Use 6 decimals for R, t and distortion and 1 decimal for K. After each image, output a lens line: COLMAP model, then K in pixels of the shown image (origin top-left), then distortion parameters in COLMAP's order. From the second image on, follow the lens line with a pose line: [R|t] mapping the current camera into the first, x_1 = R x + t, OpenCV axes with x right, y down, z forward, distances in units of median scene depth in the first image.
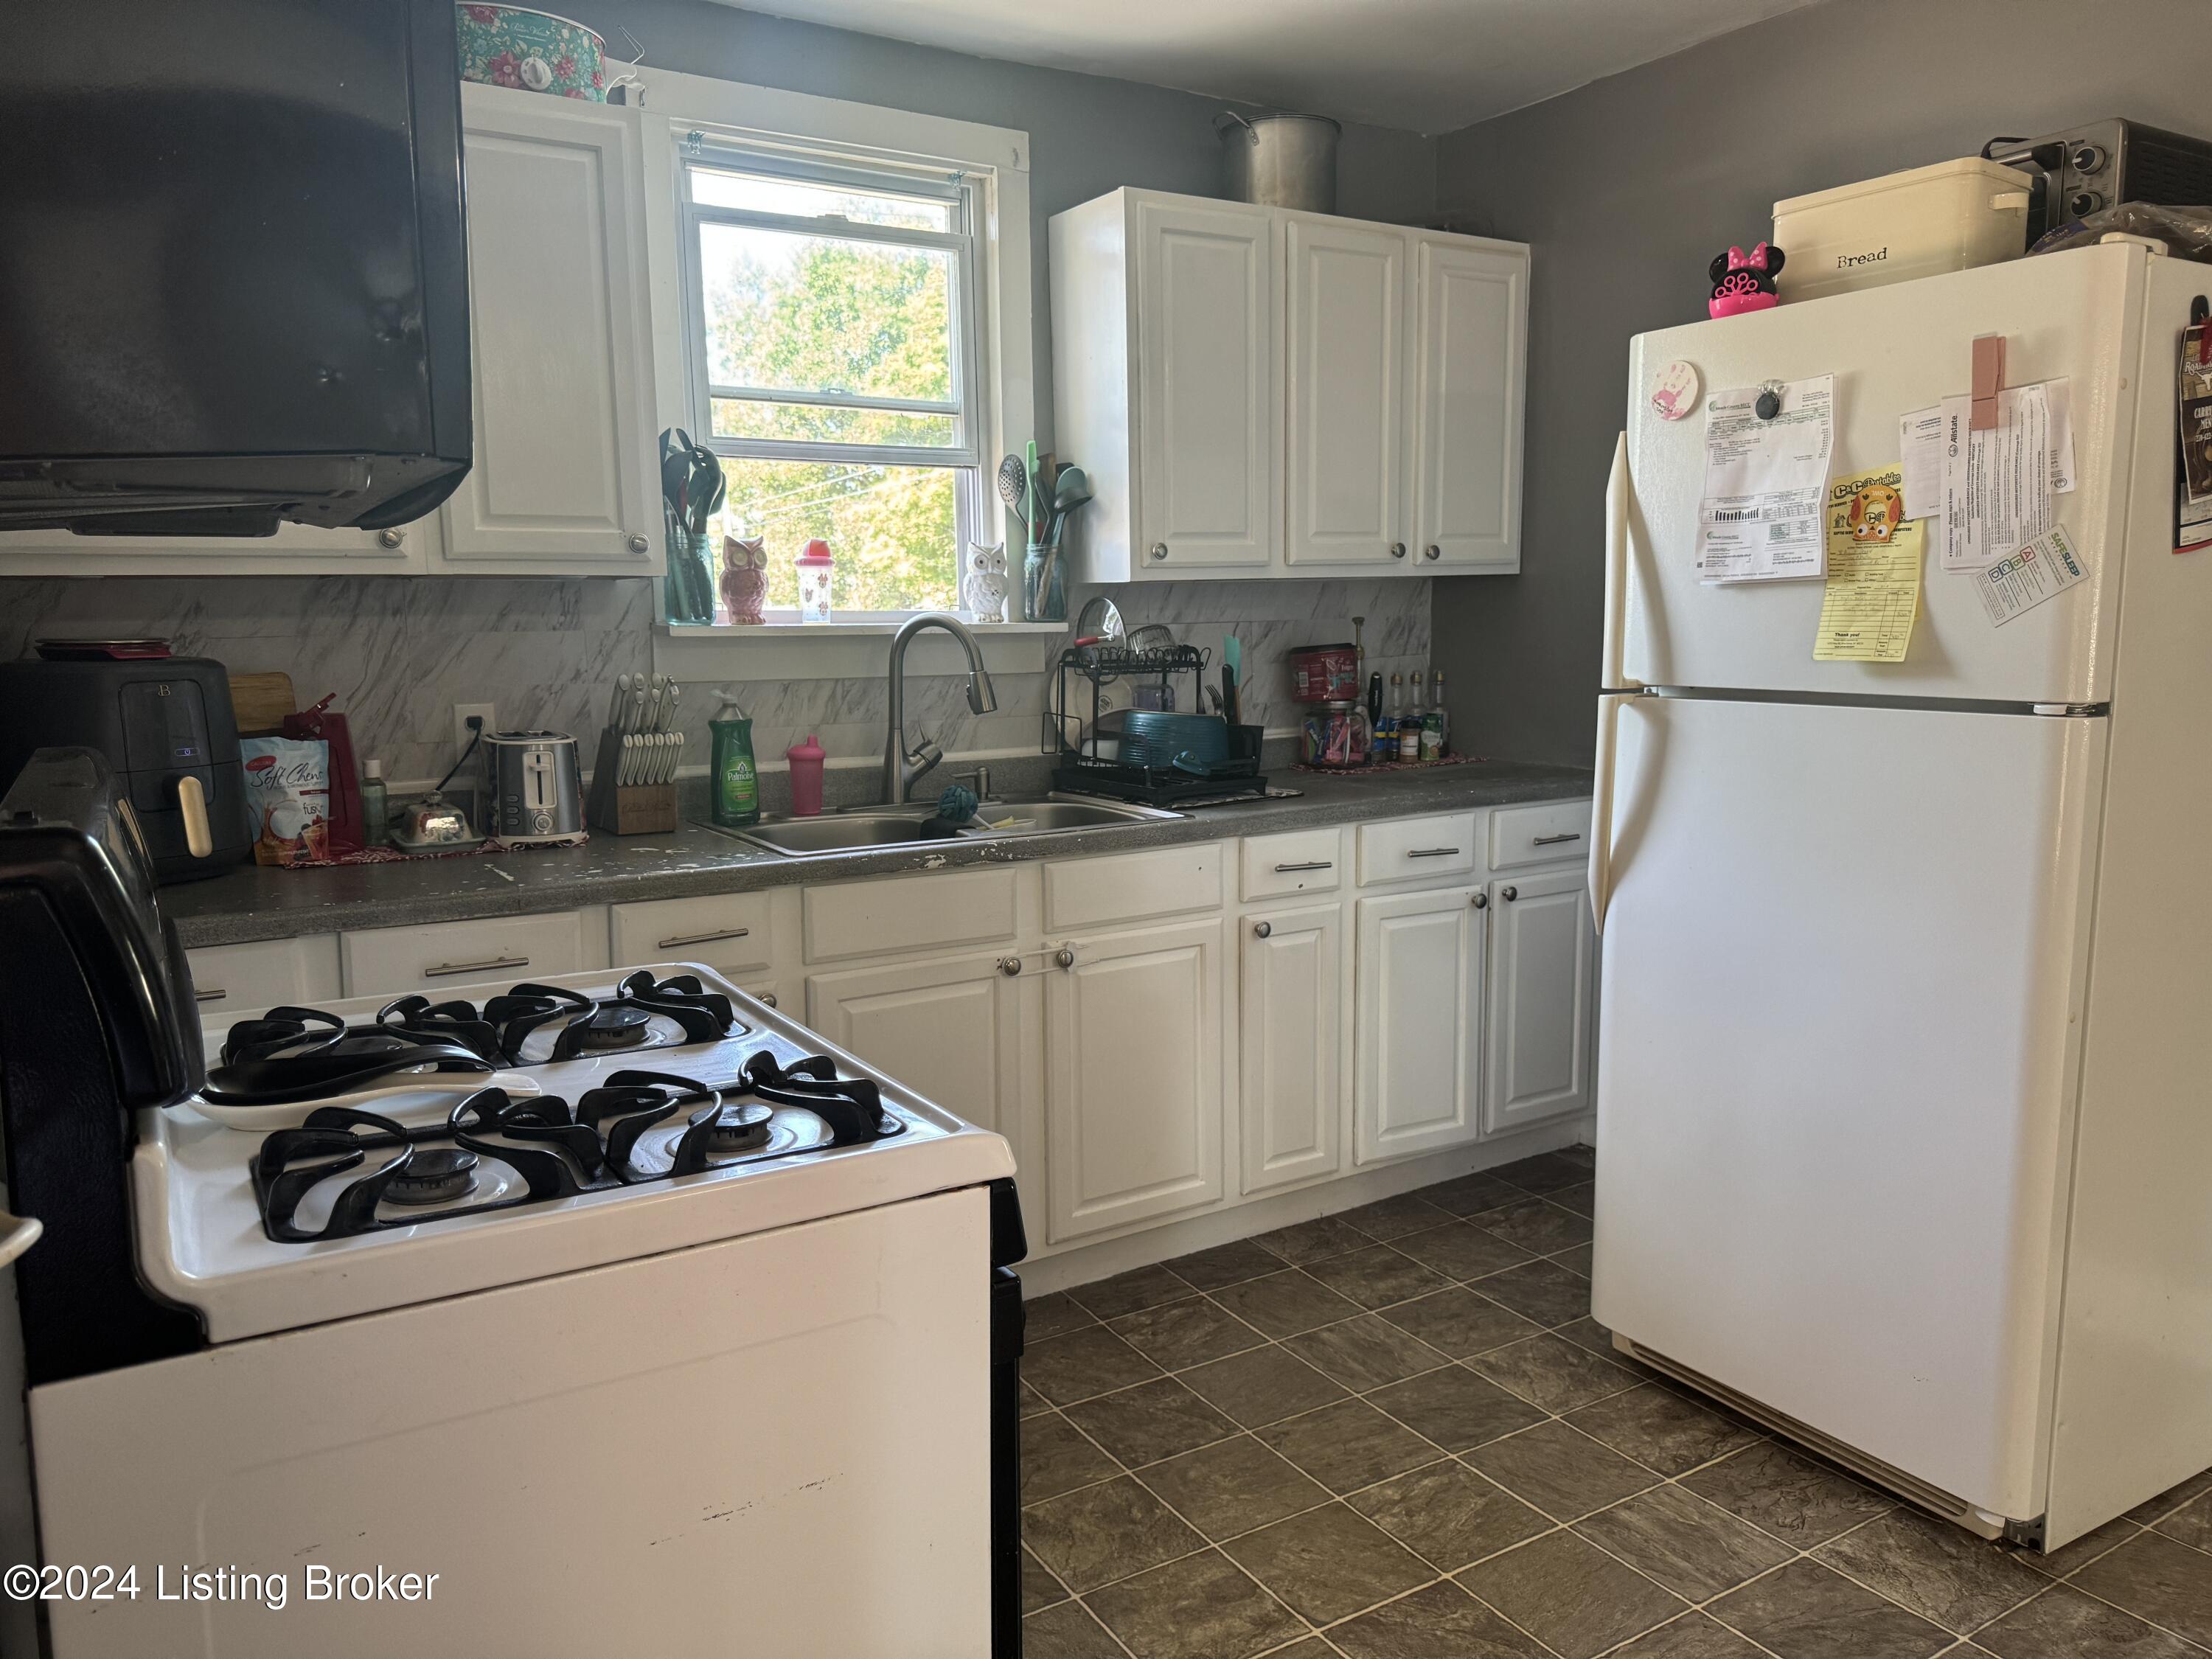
lens RADIAL K [[1557.3, 0, 1103.2], [0, 1557.3, 829.6], [0, 0, 1]] dist [0.057566, -0.039447]
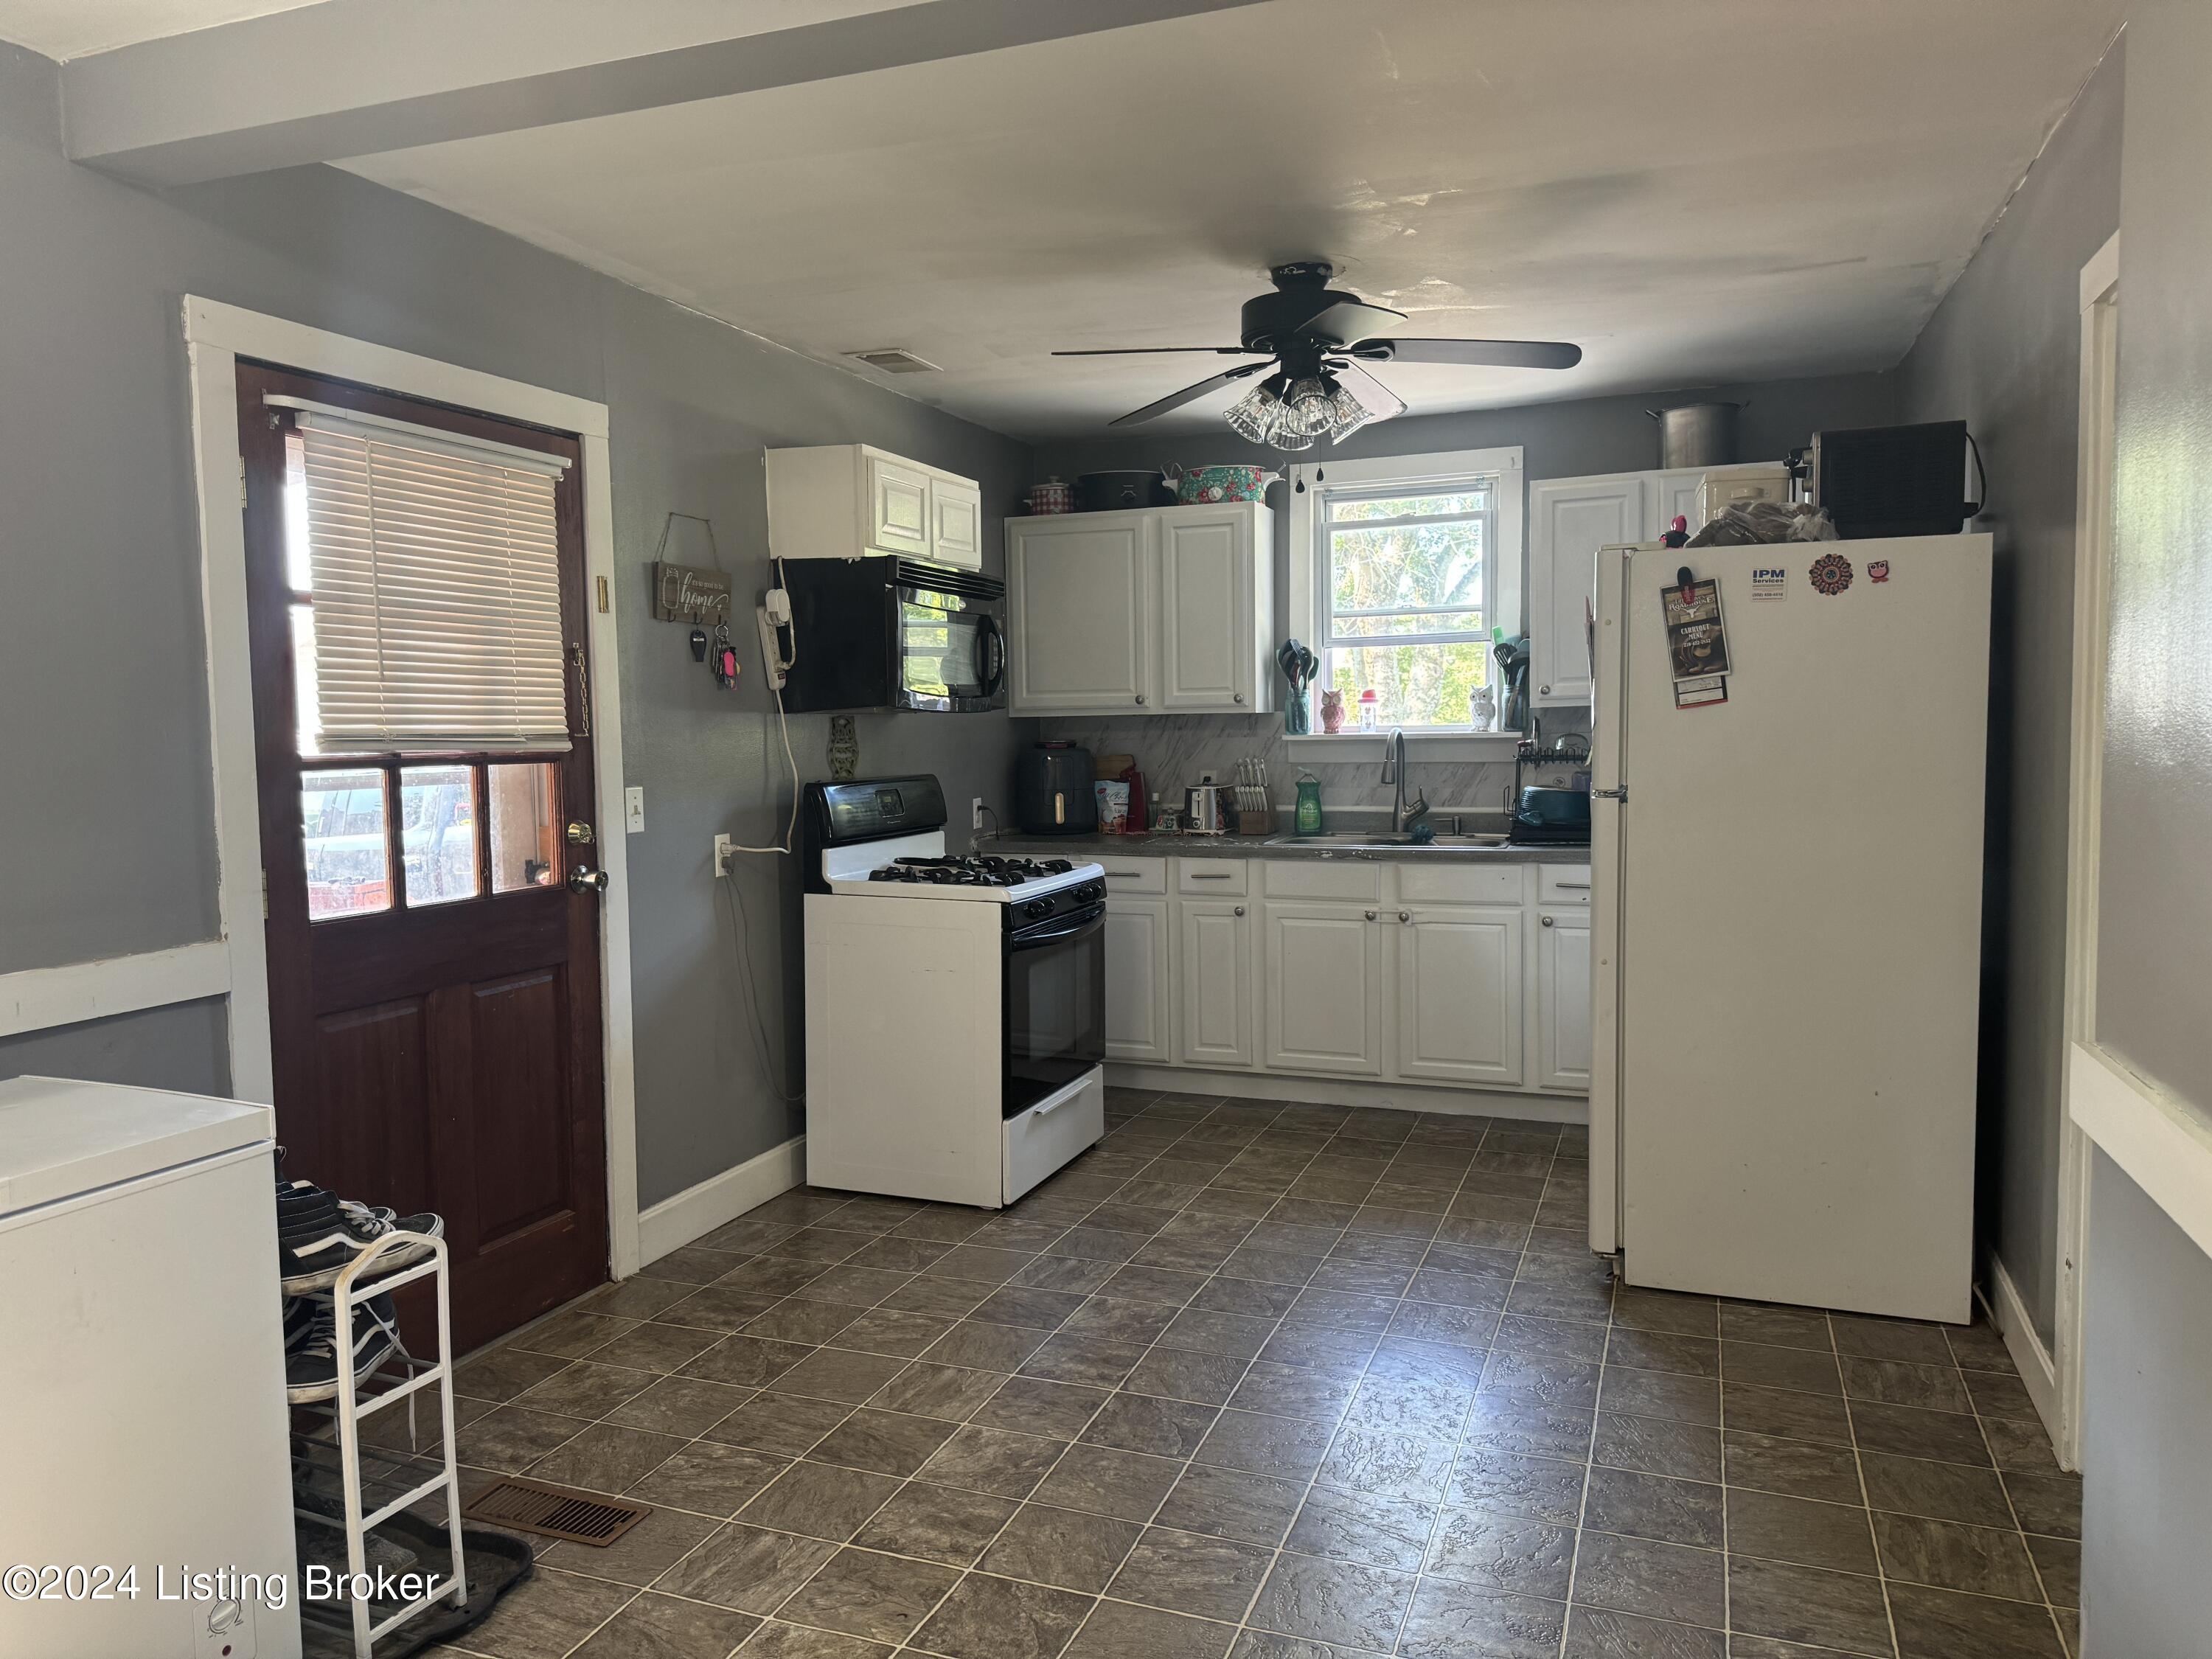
lens RADIAL K [[1557.3, 0, 1108.8], [0, 1557.3, 829.8], [0, 0, 1]] dist [0.057566, -0.039447]
pose [[0.610242, 0.058678, -0.790039, 1.158167], [-0.100990, 0.994879, -0.004115, 0.022594], [0.785752, 0.082297, 0.613043, -0.394089]]
